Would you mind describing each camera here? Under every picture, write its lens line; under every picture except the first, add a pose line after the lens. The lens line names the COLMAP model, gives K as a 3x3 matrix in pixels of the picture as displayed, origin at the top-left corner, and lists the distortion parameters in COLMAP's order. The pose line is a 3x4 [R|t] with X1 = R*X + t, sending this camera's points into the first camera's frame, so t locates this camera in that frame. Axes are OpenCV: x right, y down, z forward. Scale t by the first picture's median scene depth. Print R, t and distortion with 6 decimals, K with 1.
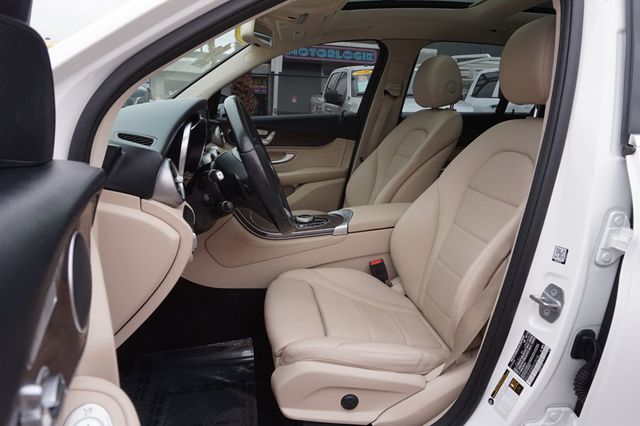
lens RADIAL K [[432.7, 0, 320.0], [0, 432.7, 213.0], [0, 0, 1]] dist [-0.040122, 0.042336]
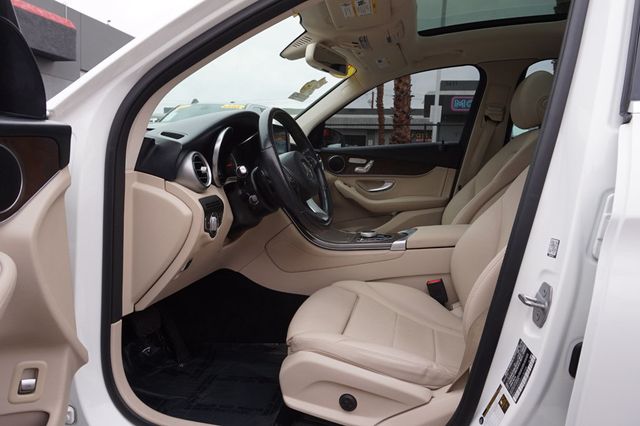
lens RADIAL K [[432.7, 0, 320.0], [0, 432.7, 213.0], [0, 0, 1]] dist [-0.040122, 0.042336]
pose [[0.929896, 0.030349, -0.366567, 0.349137], [-0.074113, 0.991610, -0.105910, 0.121913], [0.360277, 0.125653, 0.924344, 0.026717]]
